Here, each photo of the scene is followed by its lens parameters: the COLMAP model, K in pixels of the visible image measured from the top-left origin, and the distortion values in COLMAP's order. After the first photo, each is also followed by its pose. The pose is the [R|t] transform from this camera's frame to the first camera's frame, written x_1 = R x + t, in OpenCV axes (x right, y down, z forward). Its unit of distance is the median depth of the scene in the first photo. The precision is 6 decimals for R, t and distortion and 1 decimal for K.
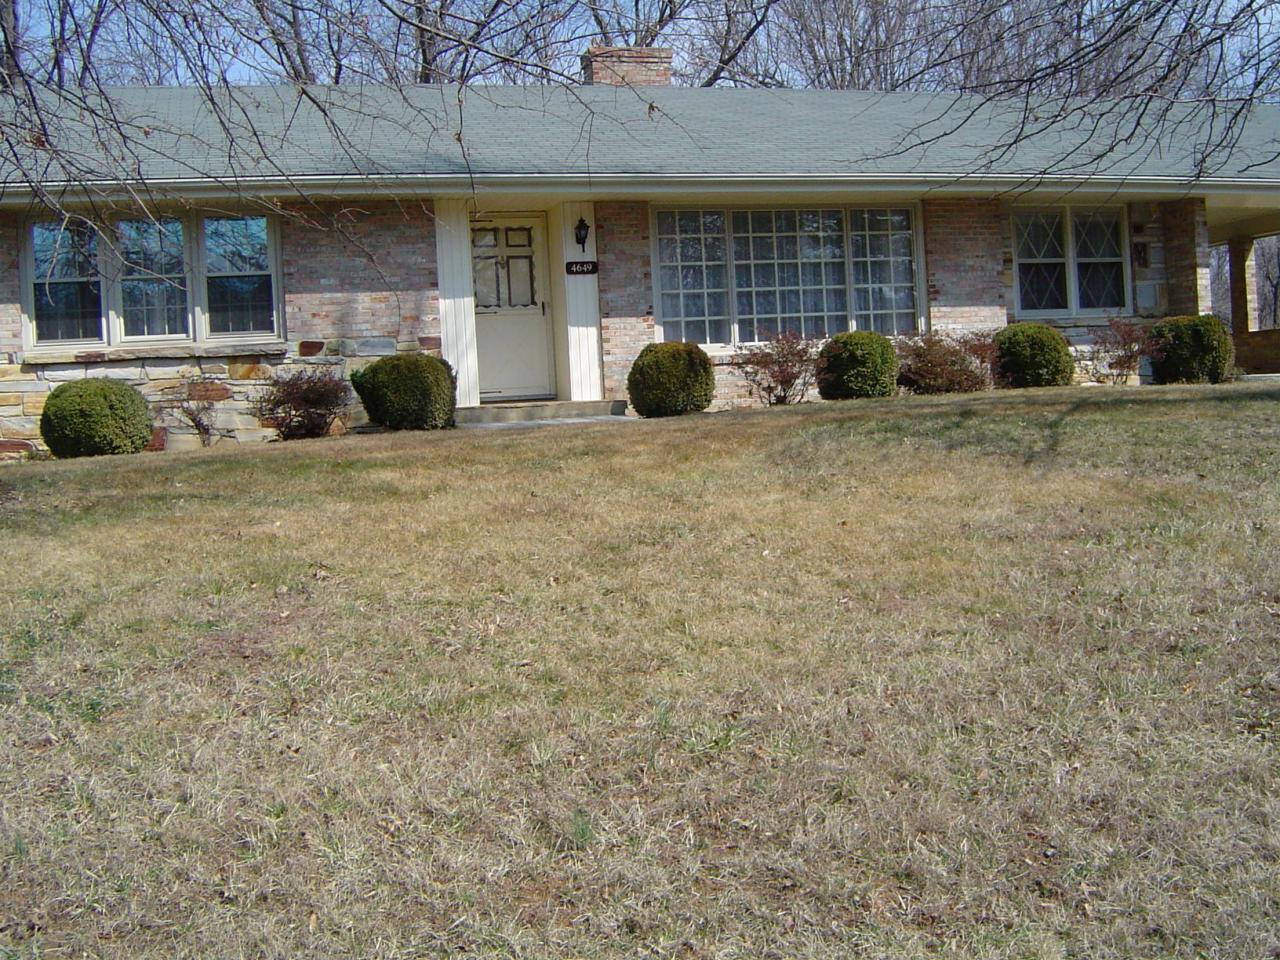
lens RADIAL K [[1462.4, 0, 633.5], [0, 1462.4, 440.8], [0, 0, 1]] dist [-0.134702, 0.000000]
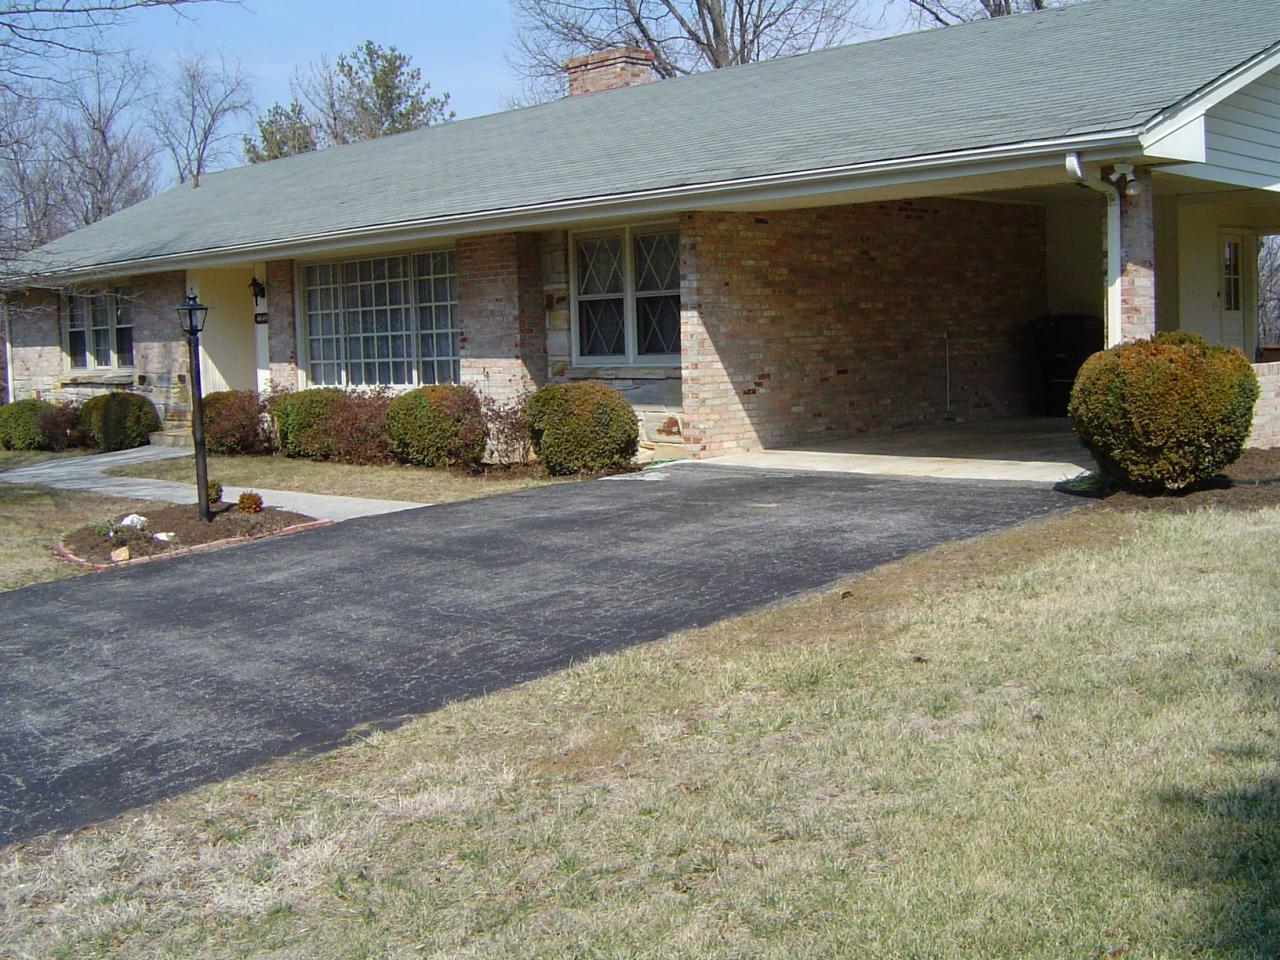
lens RADIAL K [[1462.4, 0, 639.8], [0, 1462.4, 484.2], [0, 0, 1]] dist [-0.134702, 0.000000]
pose [[0.484611, 0.125746, -0.865644, 1.156555], [-0.010948, 0.990408, 0.137741, -0.150666], [0.874661, -0.057273, 0.481339, 0.691433]]
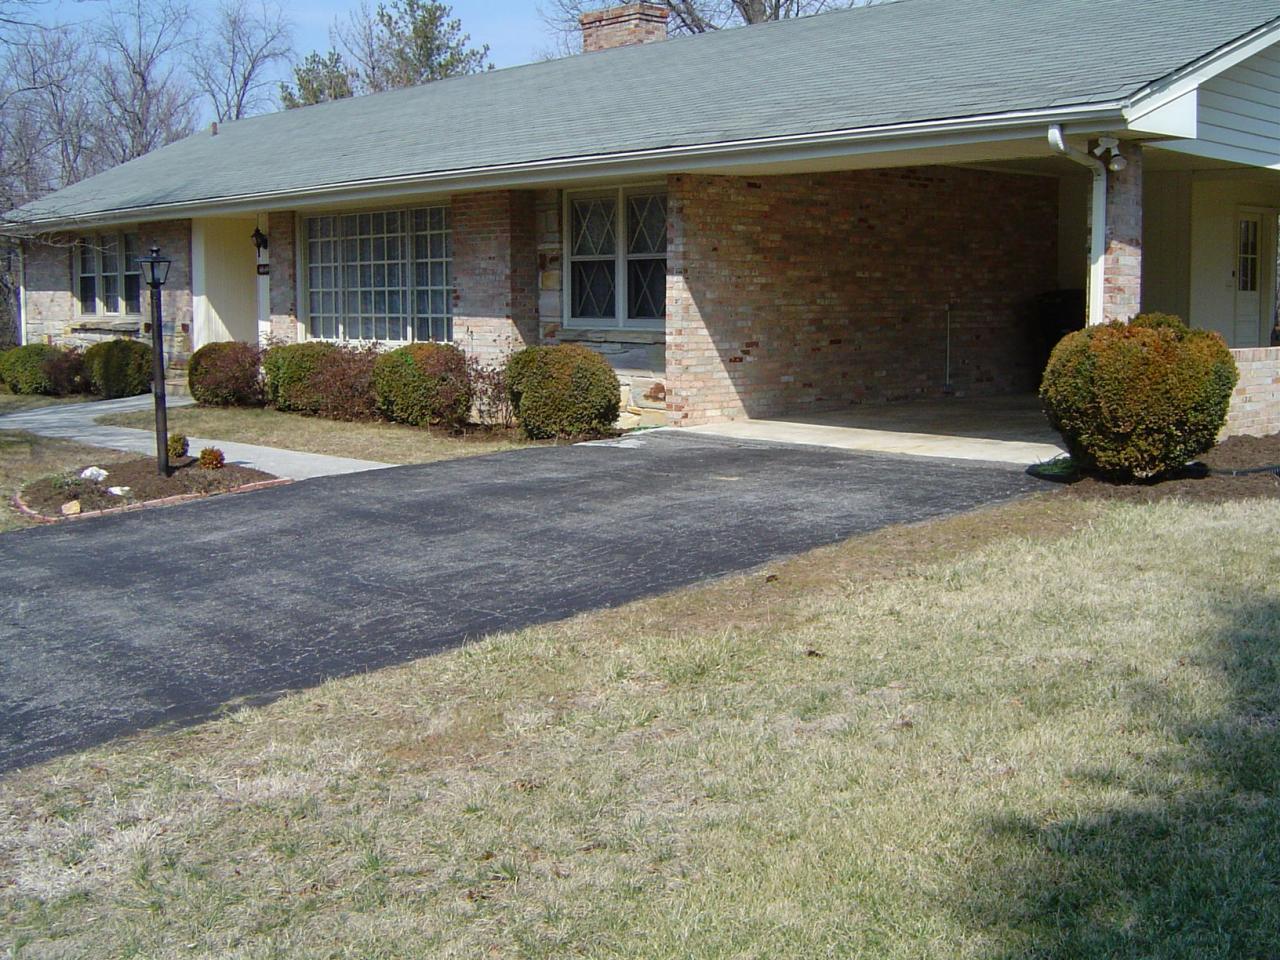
lens RADIAL K [[1462.4, 0, 643.0], [0, 1462.4, 482.6], [0, 0, 1]] dist [-0.134702, 0.000000]
pose [[0.456547, 0.165106, -0.874245, 1.161357], [-0.038887, 0.985394, 0.165789, -0.154540], [0.888849, -0.041694, 0.456299, 0.729086]]
